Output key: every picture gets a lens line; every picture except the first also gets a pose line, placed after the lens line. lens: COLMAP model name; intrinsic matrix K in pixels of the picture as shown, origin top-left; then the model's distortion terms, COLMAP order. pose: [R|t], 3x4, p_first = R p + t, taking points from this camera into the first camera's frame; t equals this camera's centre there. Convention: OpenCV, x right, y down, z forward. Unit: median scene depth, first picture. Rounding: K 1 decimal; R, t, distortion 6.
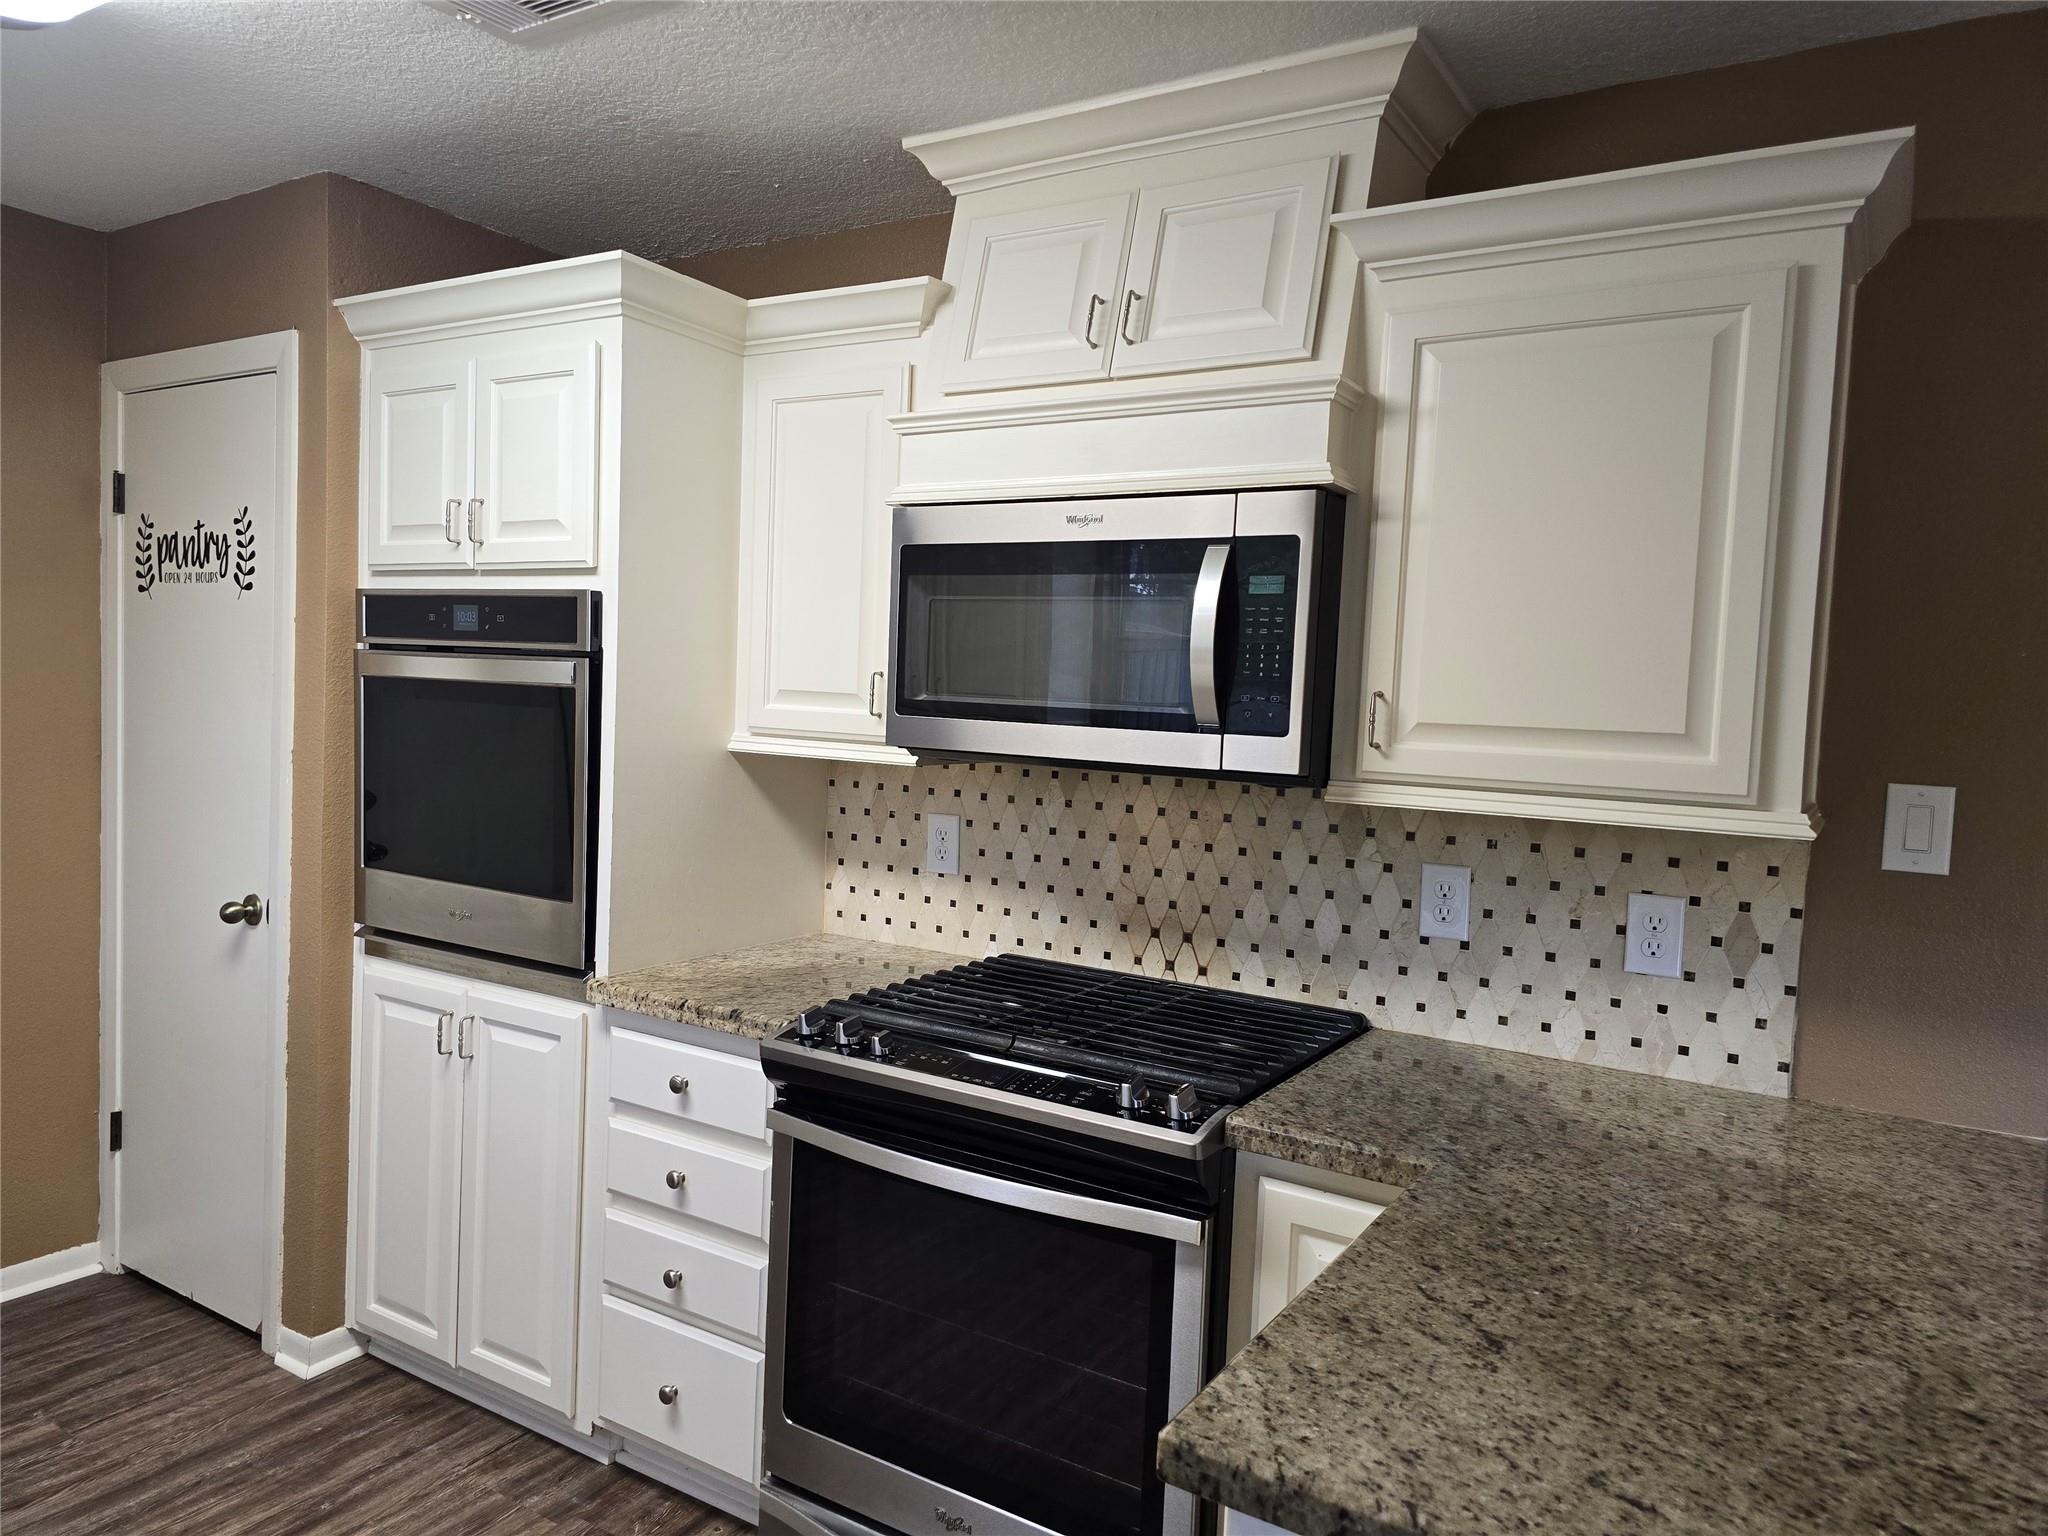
lens RADIAL K [[1393.7, 0, 1023.2], [0, 1393.7, 764.6], [0, 0, 1]] dist [0.054836, -0.046763]
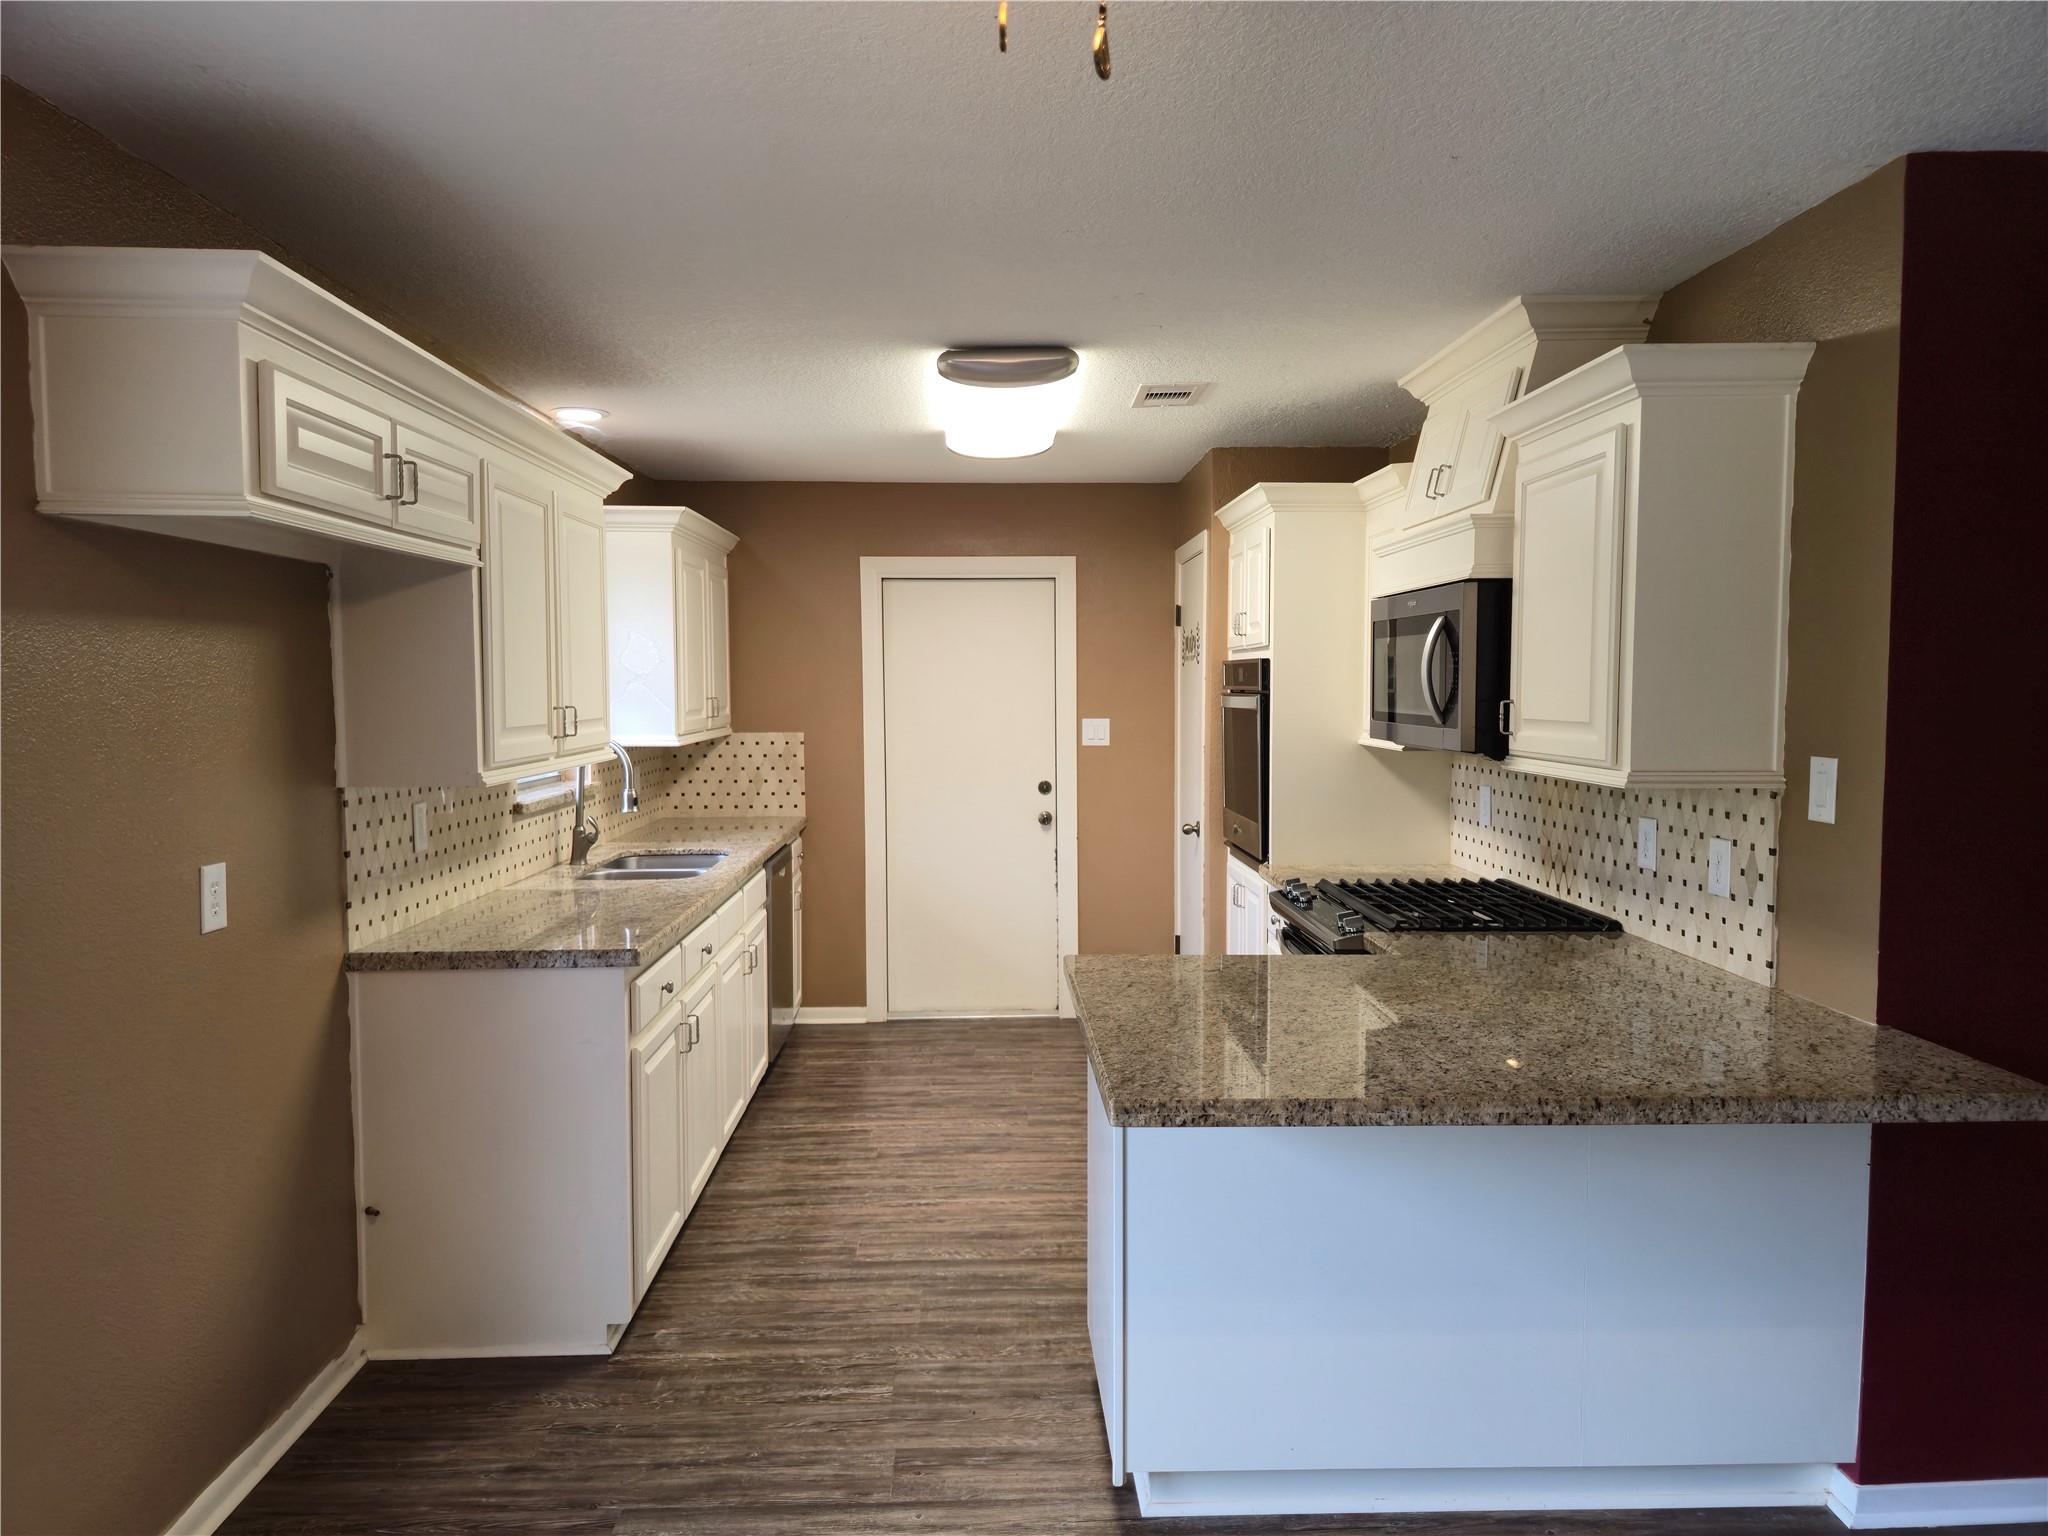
lens RADIAL K [[1393.7, 0, 1024.5], [0, 1393.7, 771.0], [0, 0, 1]] dist [0.054836, -0.046763]
pose [[0.558899, 0.009883, -0.829177, 1.123645], [-0.019836, 0.999802, -0.001453, 0.037981], [0.828998, 0.017260, 0.558985, -0.326660]]
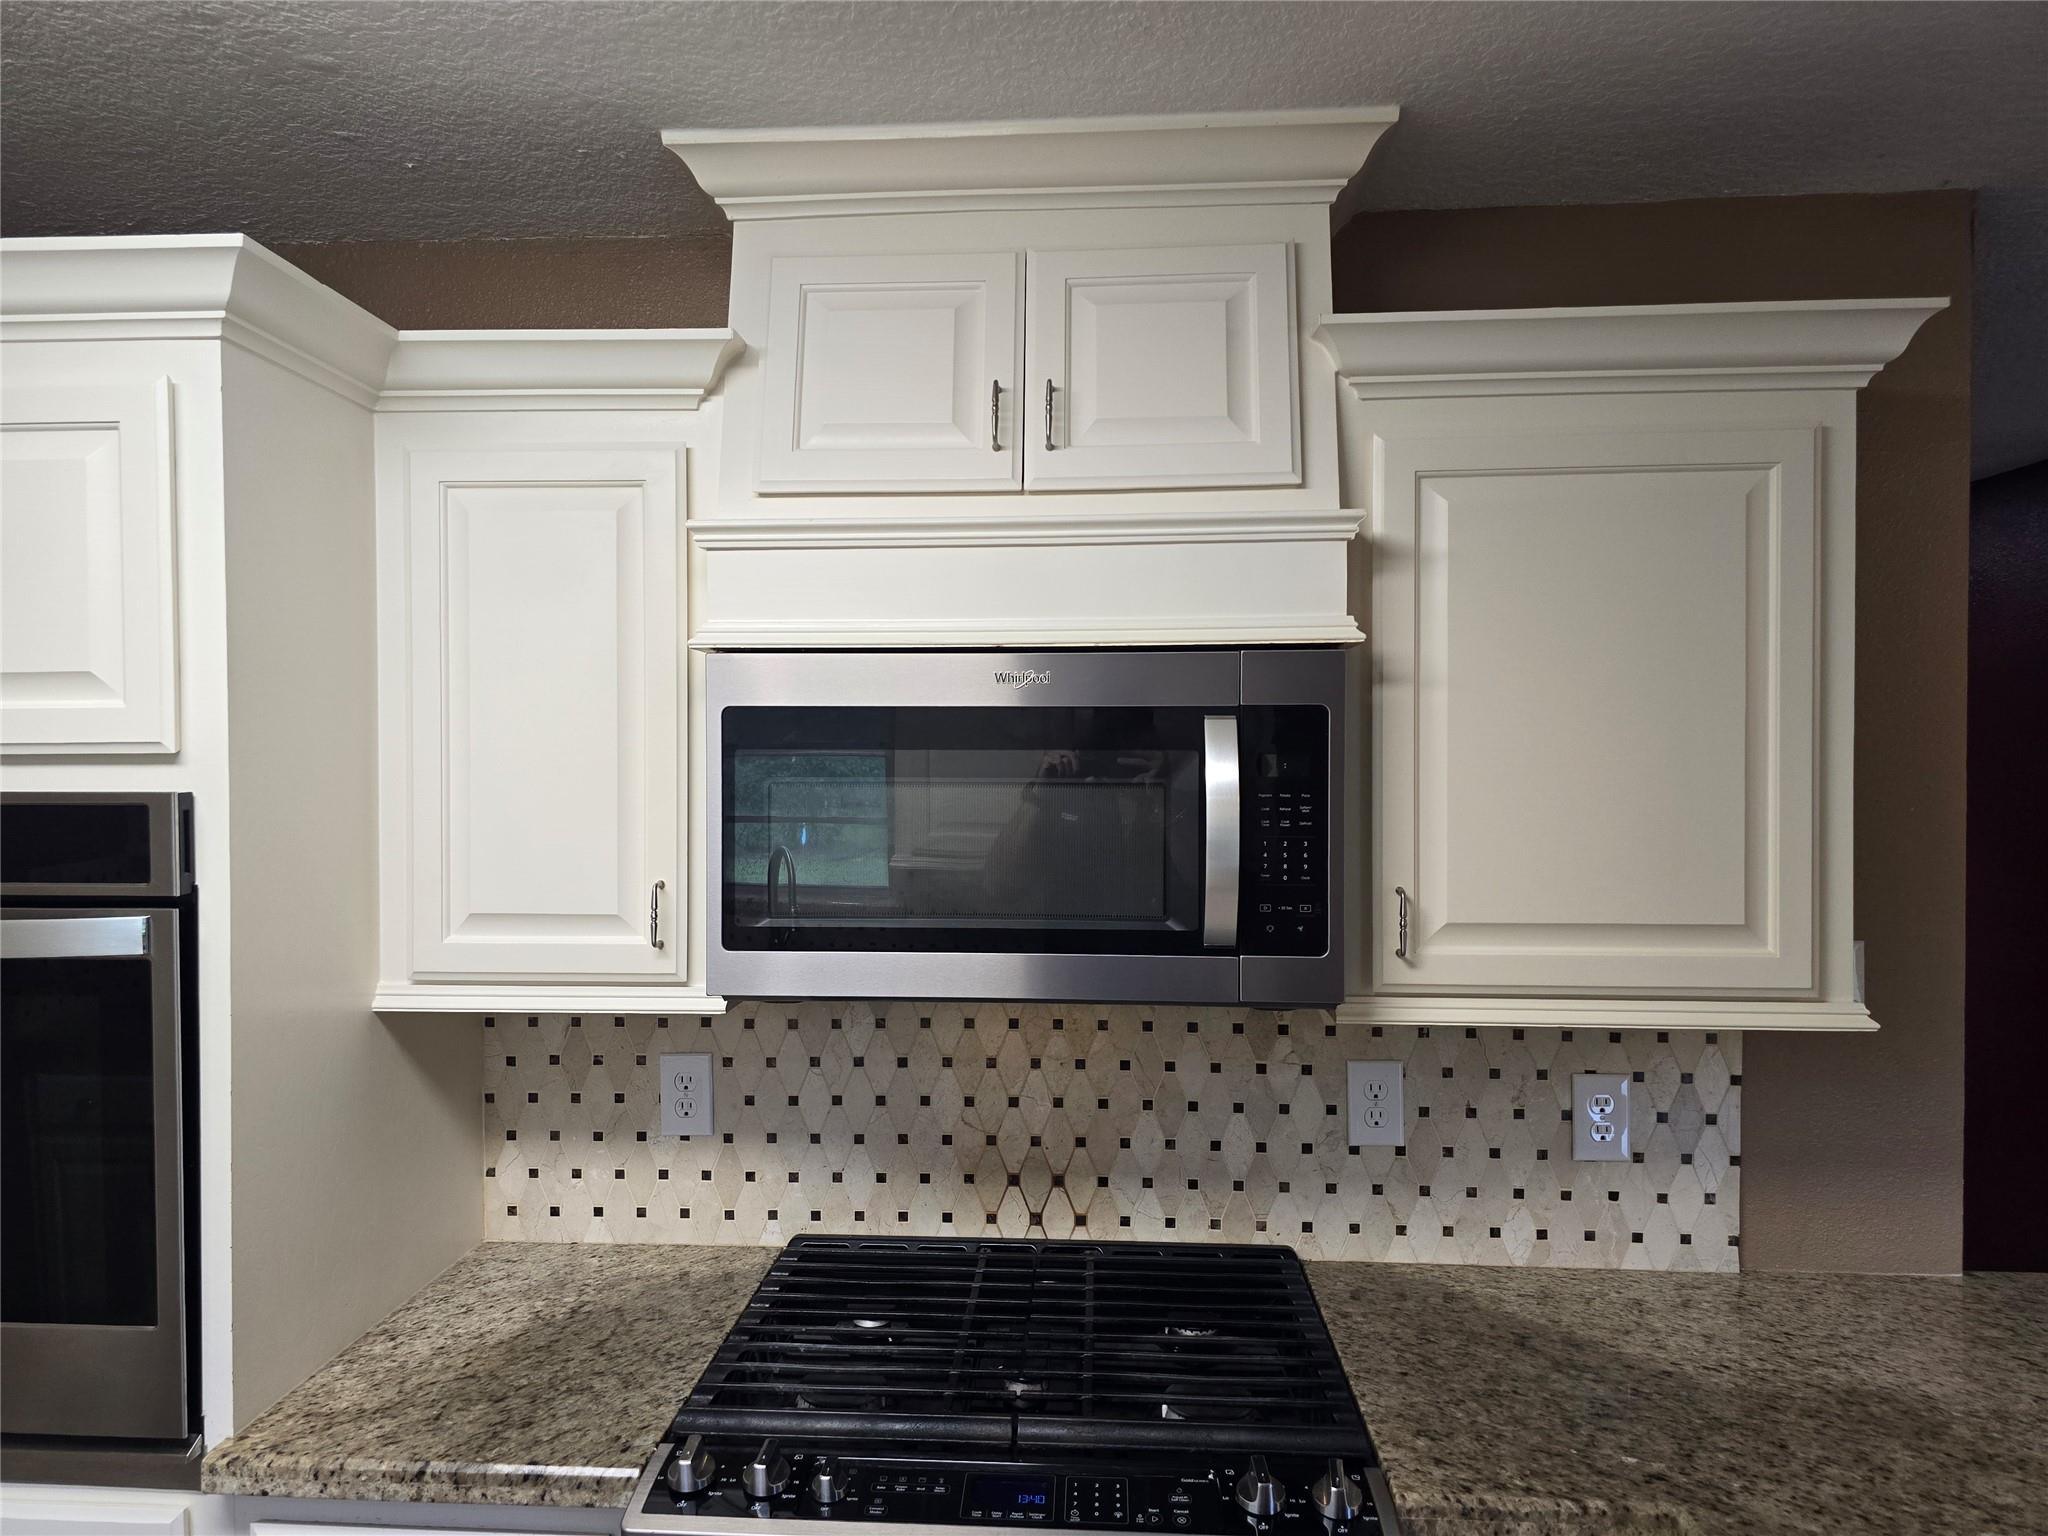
lens RADIAL K [[1393.7, 0, 1033.4], [0, 1393.7, 772.0], [0, 0, 1]] dist [0.054836, -0.046763]
pose [[0.880788, -0.047829, 0.471089, -0.283676], [0.063302, 0.997849, -0.017044, -0.104984], [-0.469260, 0.044832, 0.881921, 0.318956]]
